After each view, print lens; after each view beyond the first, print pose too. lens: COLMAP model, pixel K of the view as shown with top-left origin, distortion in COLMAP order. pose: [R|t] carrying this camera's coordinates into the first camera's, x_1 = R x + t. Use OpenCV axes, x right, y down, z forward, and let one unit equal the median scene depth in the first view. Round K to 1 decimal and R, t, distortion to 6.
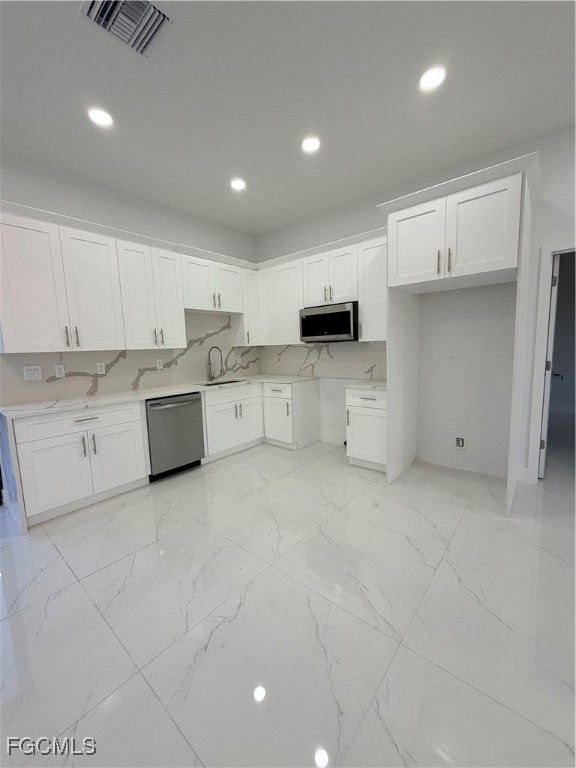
lens RADIAL K [[309.3, 0, 286.1], [0, 309.3, 381.4], [0, 0, 1]] dist [0.005403, -0.000259]
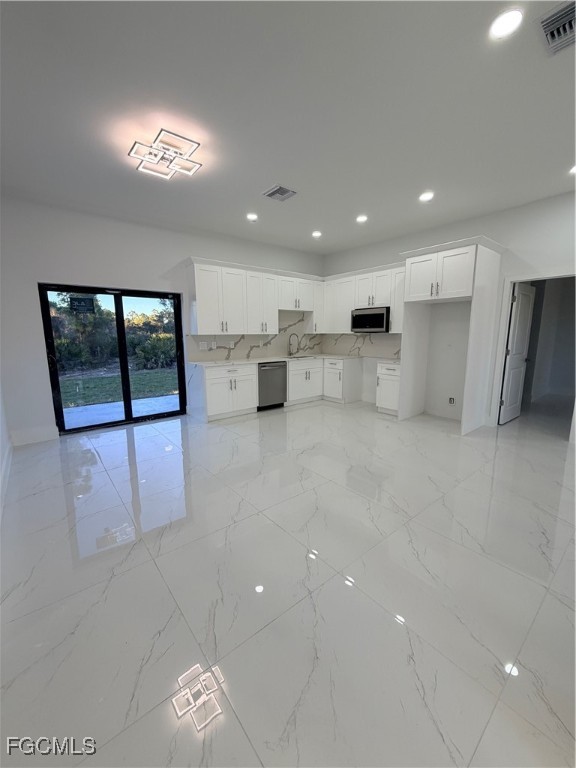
lens RADIAL K [[309.3, 0, 286.1], [0, 309.3, 381.4], [0, 0, 1]] dist [0.005403, -0.000259]
pose [[0.983547, 0.055202, -0.172012, 0.009169], [-0.046961, 0.997562, 0.051621, 0.050567], [0.174442, -0.042694, 0.983741, -0.562849]]
